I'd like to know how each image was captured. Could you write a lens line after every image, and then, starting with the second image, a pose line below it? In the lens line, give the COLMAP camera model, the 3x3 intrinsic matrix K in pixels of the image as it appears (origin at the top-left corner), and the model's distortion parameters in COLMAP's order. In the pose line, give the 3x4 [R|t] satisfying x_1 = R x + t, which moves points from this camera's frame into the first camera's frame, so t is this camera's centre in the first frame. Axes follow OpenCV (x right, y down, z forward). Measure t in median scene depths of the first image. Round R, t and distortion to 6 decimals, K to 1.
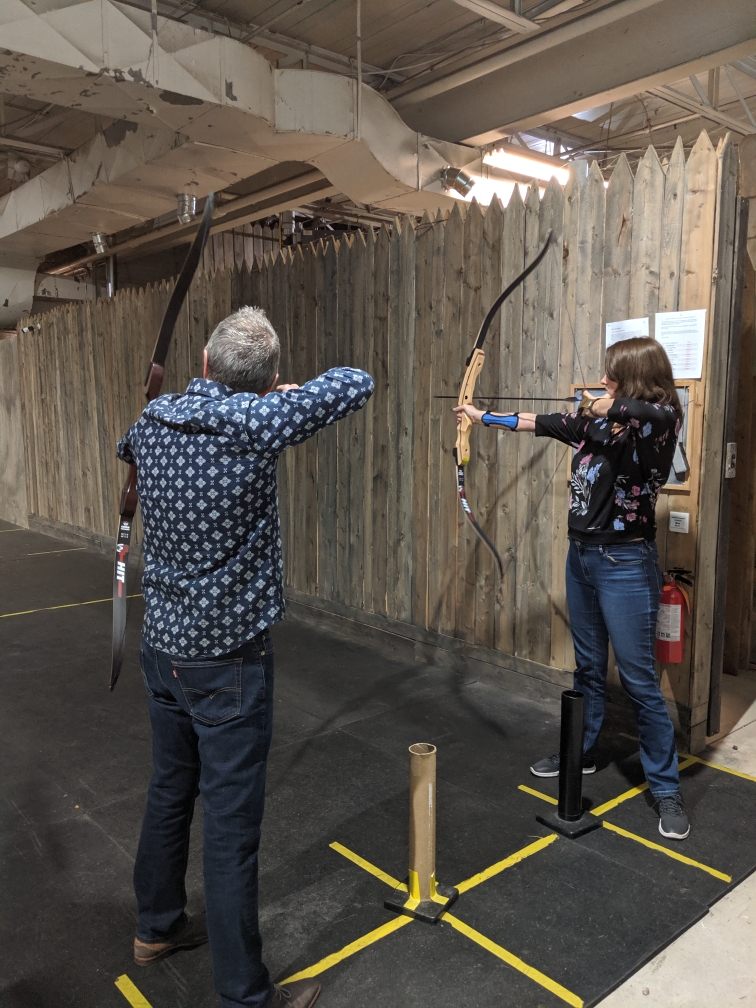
lens RADIAL K [[810.9, 0, 377.3], [0, 810.9, 506.0], [0, 0, 1]] dist [0.064377, -0.104794]
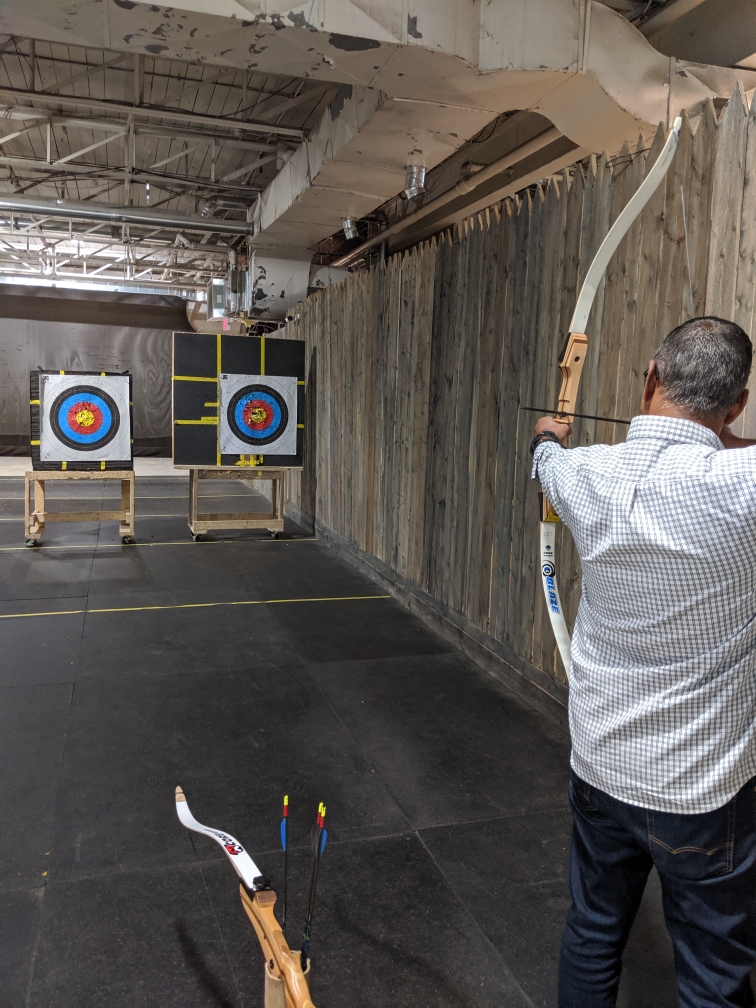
lens RADIAL K [[810.9, 0, 381.3], [0, 810.9, 479.8], [0, 0, 1]] dist [0.064377, -0.104794]
pose [[0.921814, 0.066222, -0.381933, 0.136060], [-0.075255, 0.997126, -0.008744, -0.029352], [0.380256, 0.036803, 0.924149, 0.211997]]
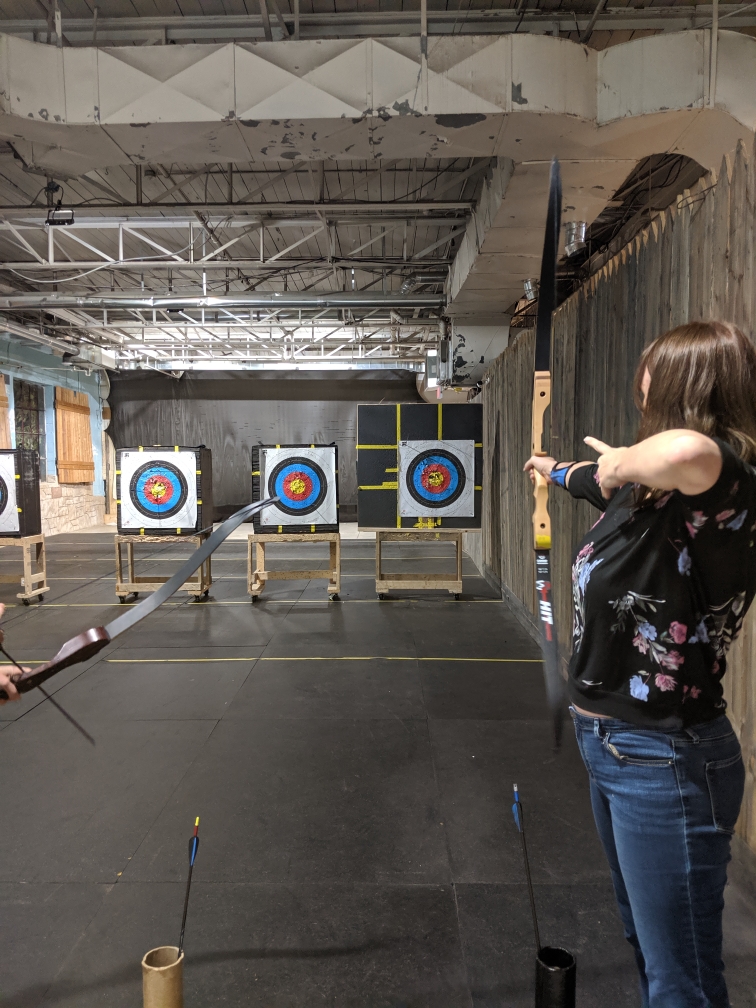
lens RADIAL K [[810.9, 0, 363.6], [0, 810.9, 513.5], [0, 0, 1]] dist [0.064377, -0.104794]
pose [[0.741433, 0.039962, -0.669836, 0.278764], [-0.072628, 0.997140, -0.020902, -0.035647], [0.667085, 0.064146, 0.742215, 0.267017]]
